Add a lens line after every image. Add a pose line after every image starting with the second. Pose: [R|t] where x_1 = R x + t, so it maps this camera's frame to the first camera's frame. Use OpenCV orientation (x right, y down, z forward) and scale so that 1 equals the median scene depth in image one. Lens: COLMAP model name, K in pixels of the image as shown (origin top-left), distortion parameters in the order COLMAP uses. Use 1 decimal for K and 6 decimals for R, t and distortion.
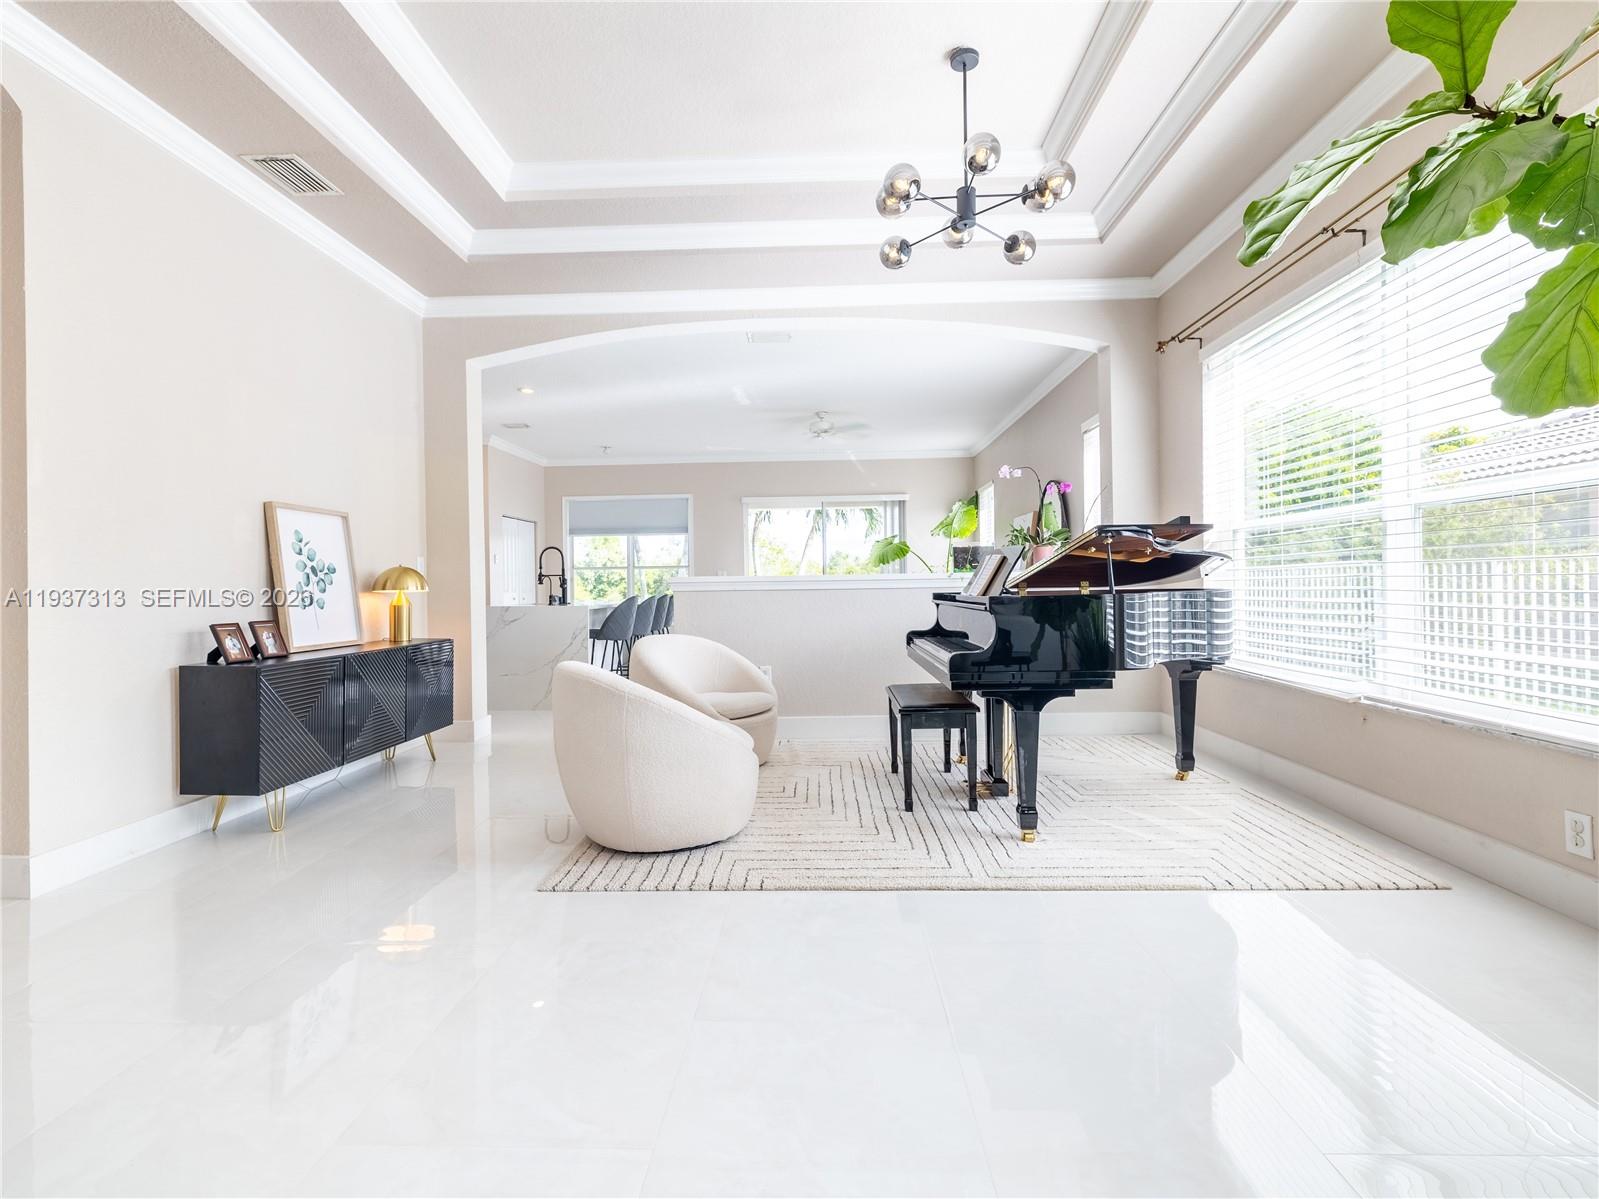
lens RADIAL K [[761.6, 0, 793.4], [0, 761.6, 593.1], [0, 0, 1]] dist [-0.003900, 0.000909]
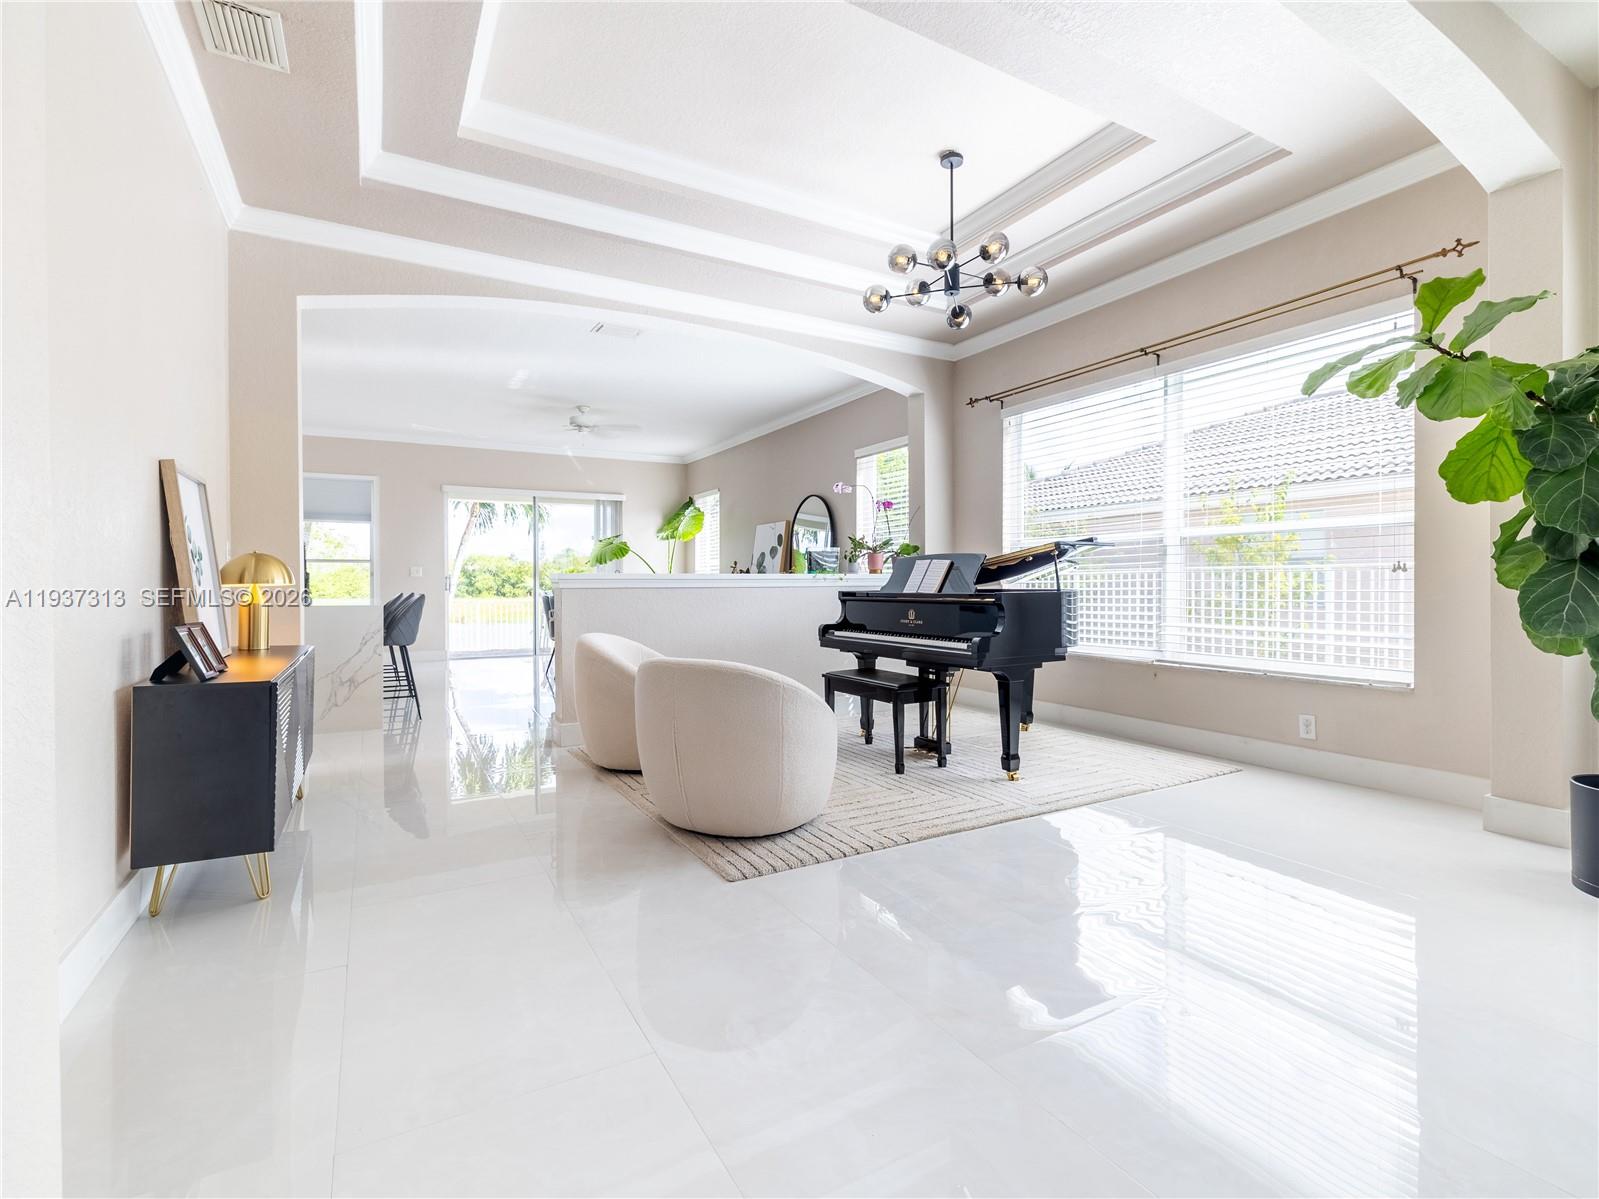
lens RADIAL K [[761.6, 0, 795.8], [0, 761.6, 593.6], [0, 0, 1]] dist [-0.003900, 0.000909]
pose [[0.851686, 0.004110, 0.524036, -0.642613], [-0.003155, 0.999991, -0.002715, 0.009335], [-0.524043, 0.000659, 0.851692, 0.077041]]
